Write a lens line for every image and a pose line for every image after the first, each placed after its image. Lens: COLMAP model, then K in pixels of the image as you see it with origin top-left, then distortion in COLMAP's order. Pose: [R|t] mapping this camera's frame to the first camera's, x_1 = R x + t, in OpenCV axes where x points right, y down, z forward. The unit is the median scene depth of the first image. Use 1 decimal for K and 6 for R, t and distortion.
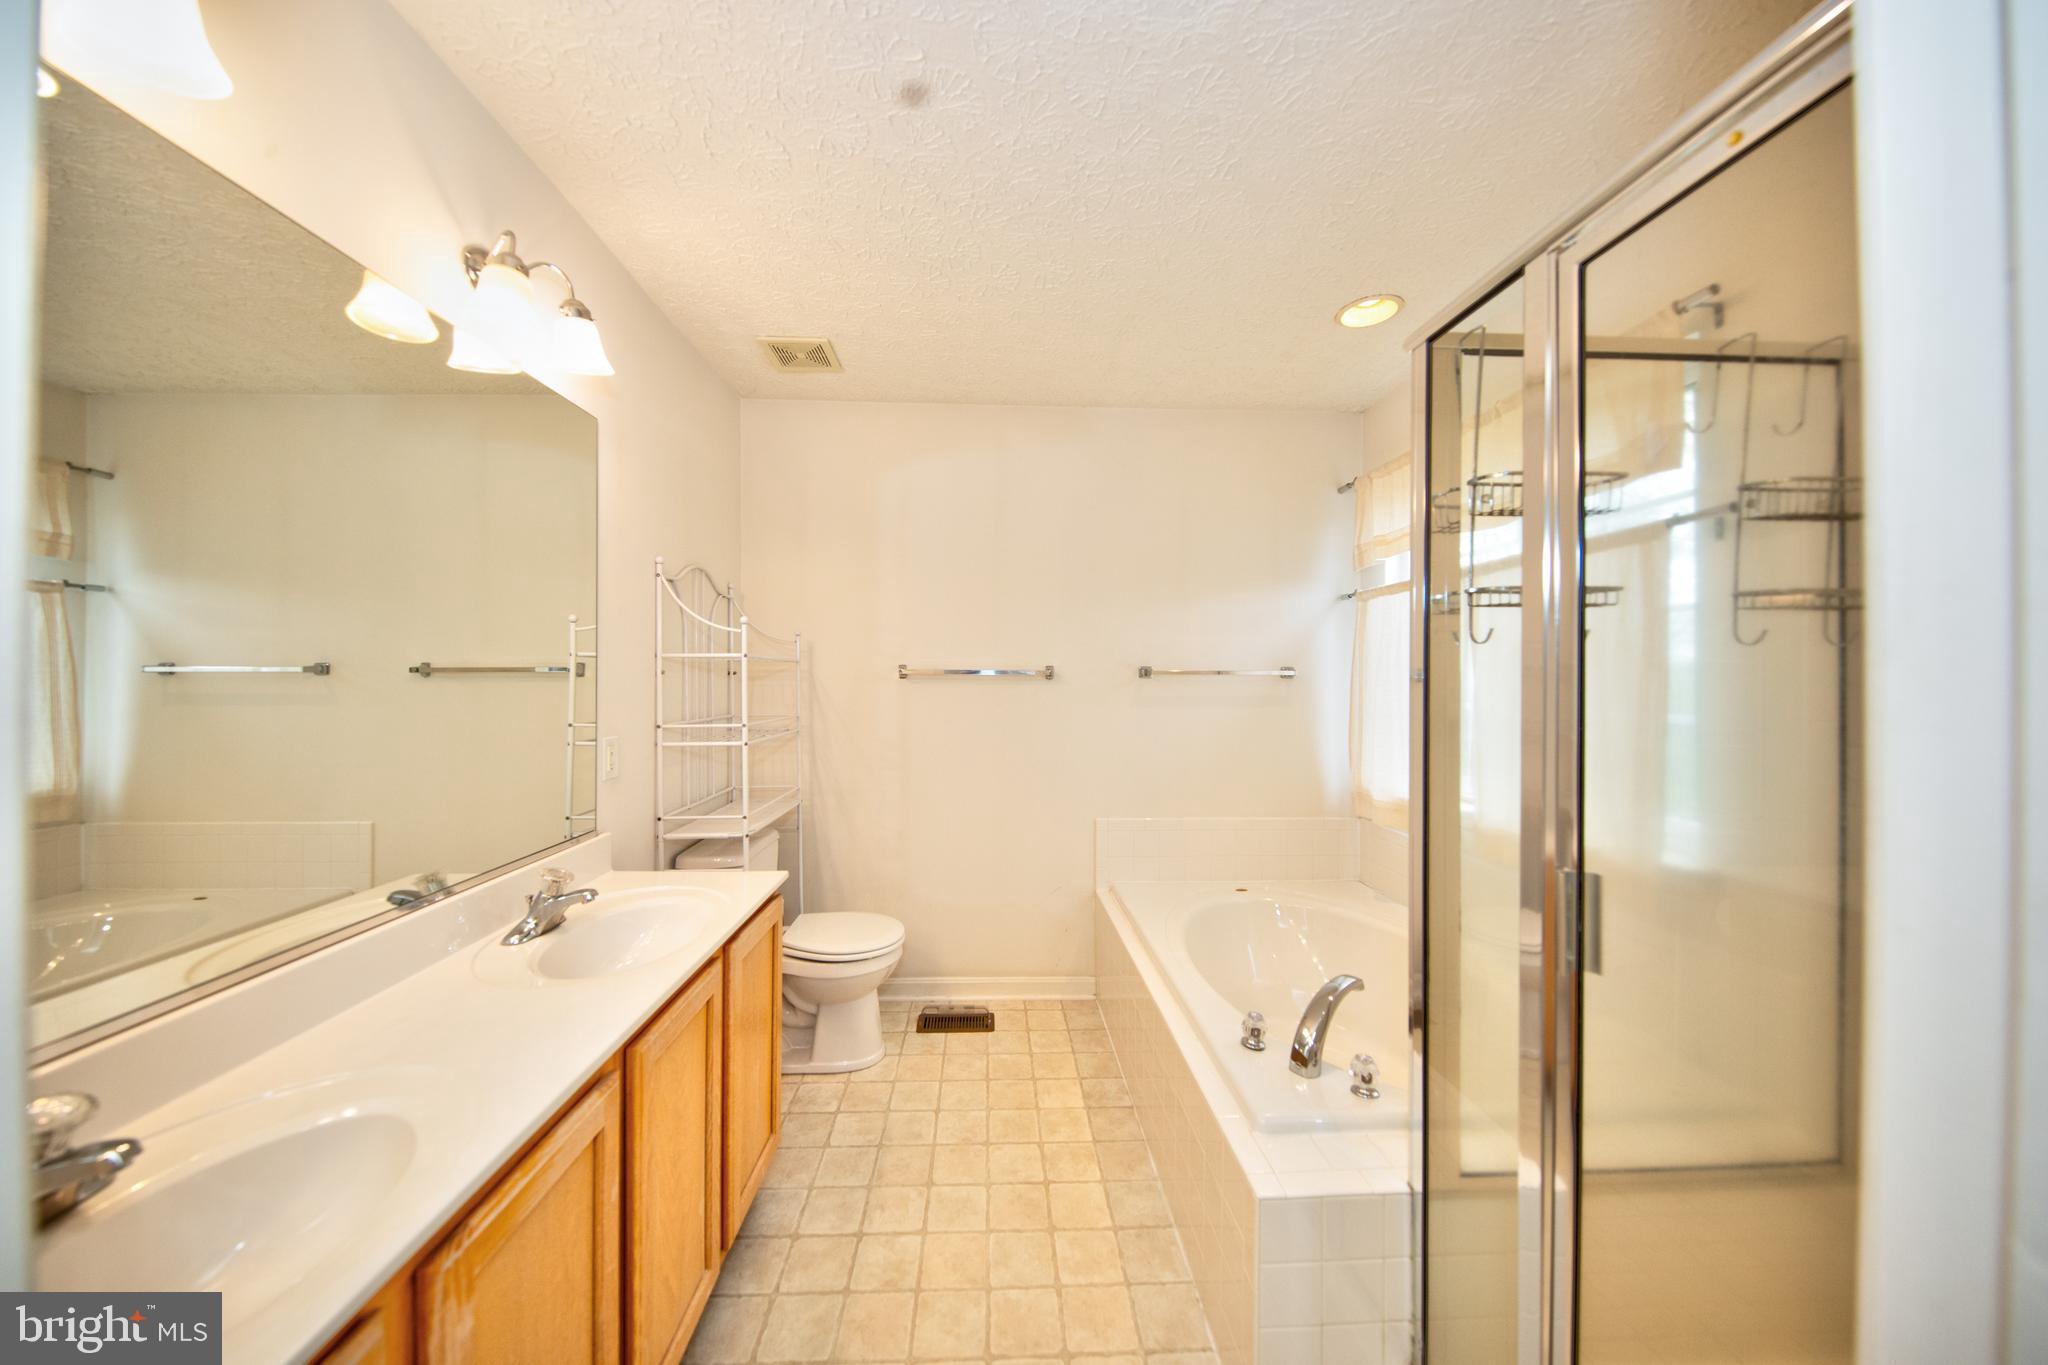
lens RADIAL K [[700.4, 0, 1023.6], [0, 700.4, 674.0], [0, 0, 1]] dist [0.009515, 0.000161]
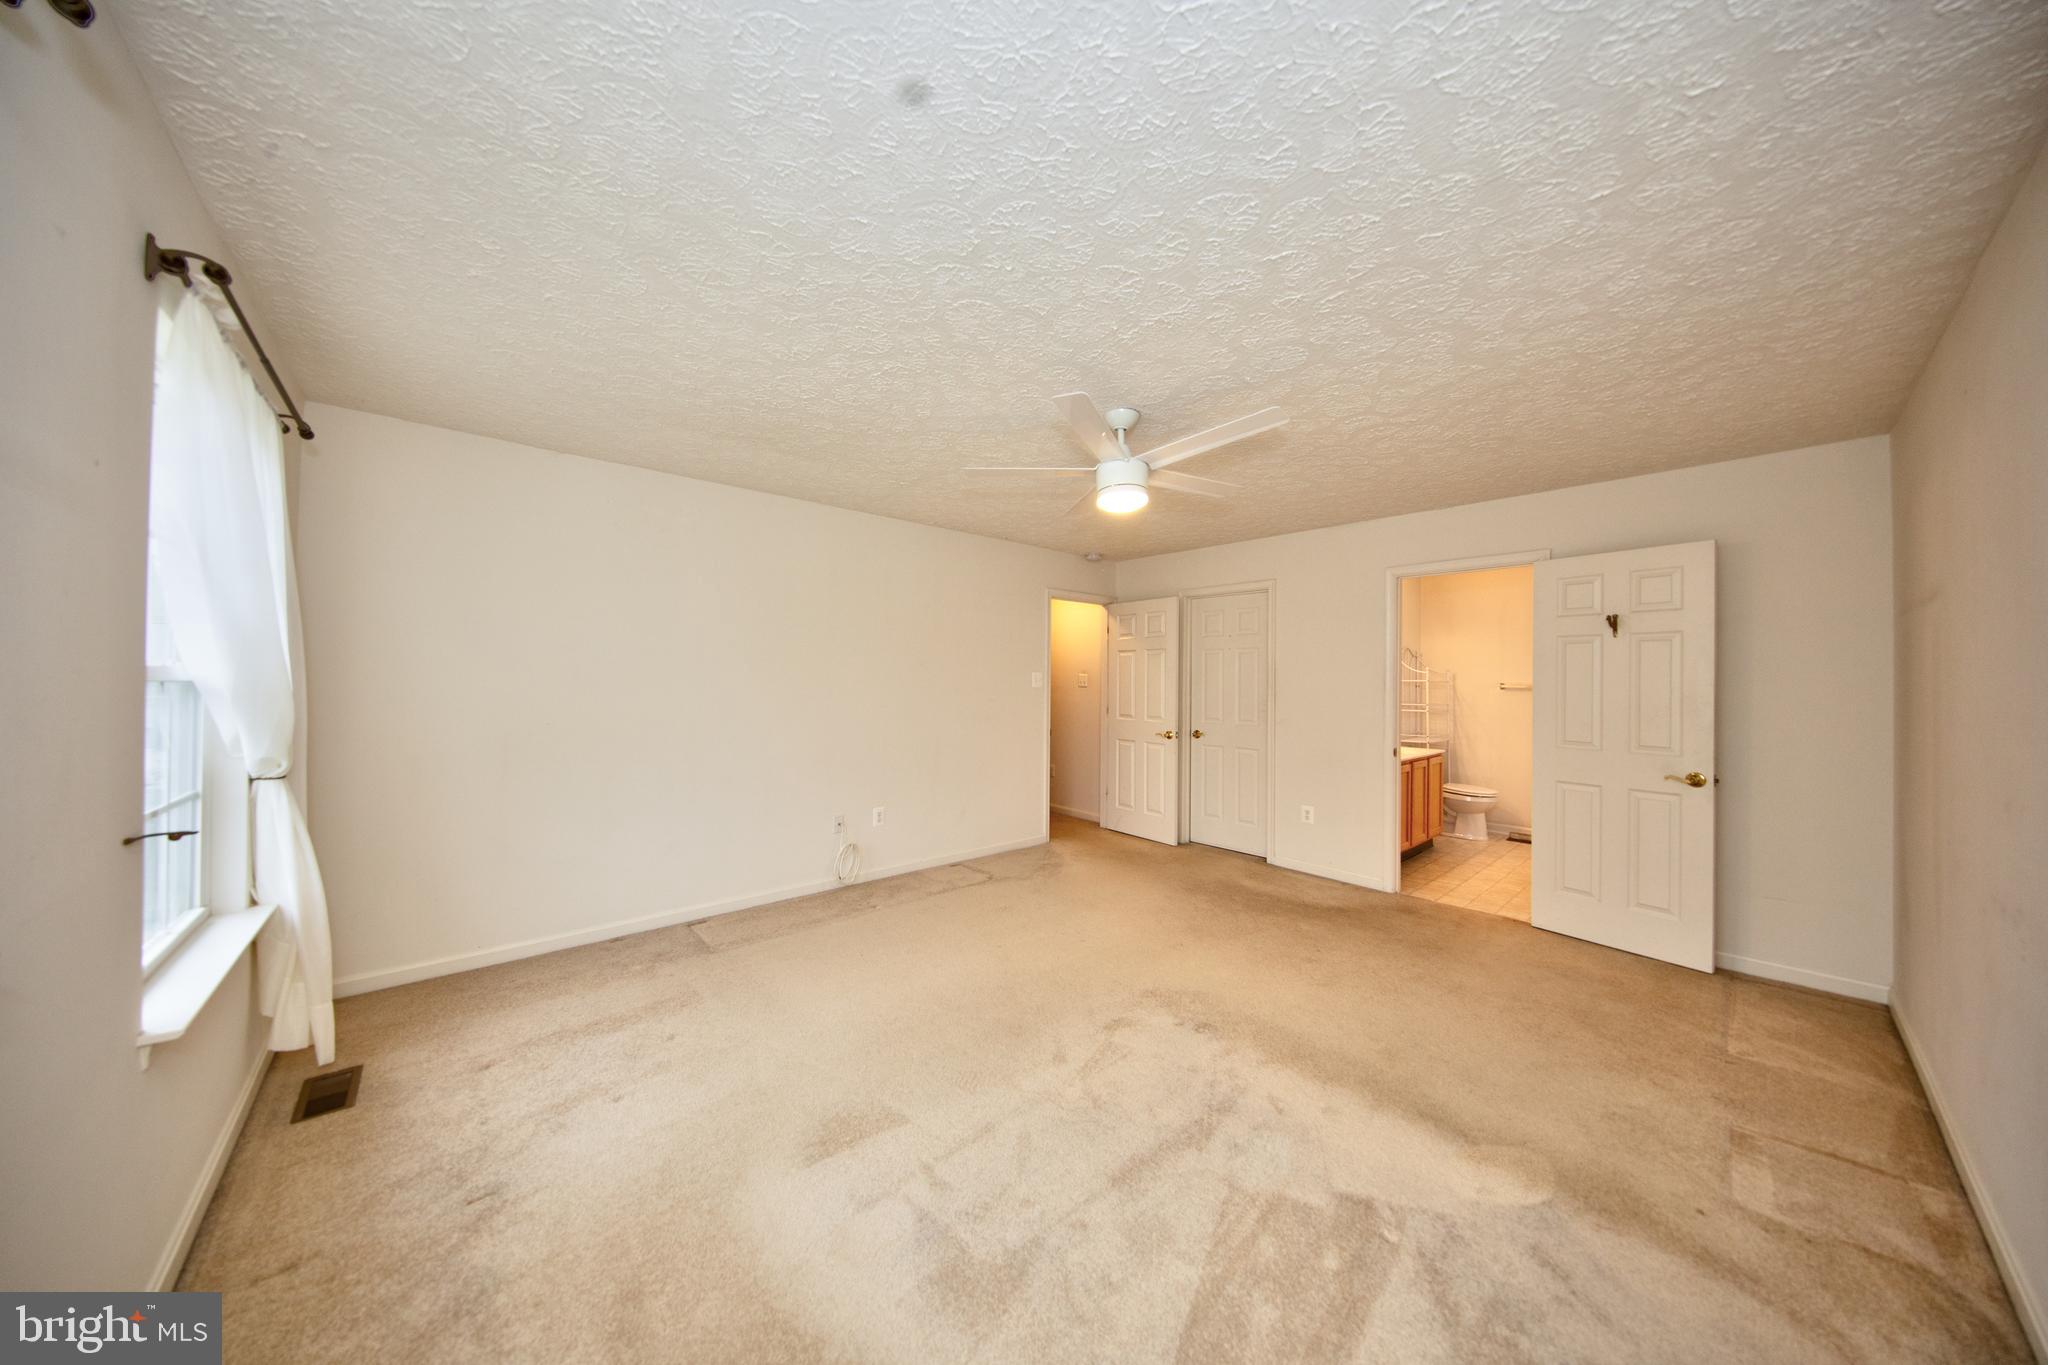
lens RADIAL K [[642.6, 0, 1025.2], [0, 642.6, 685.6], [0, 0, 1]] dist [0.008123, -0.000081]
pose [[0.630481, -0.002612, -0.776200, 0.548507], [-0.004306, 0.999967, -0.006863, 0.016891], [0.776193, 0.007669, 0.630449, -1.730734]]
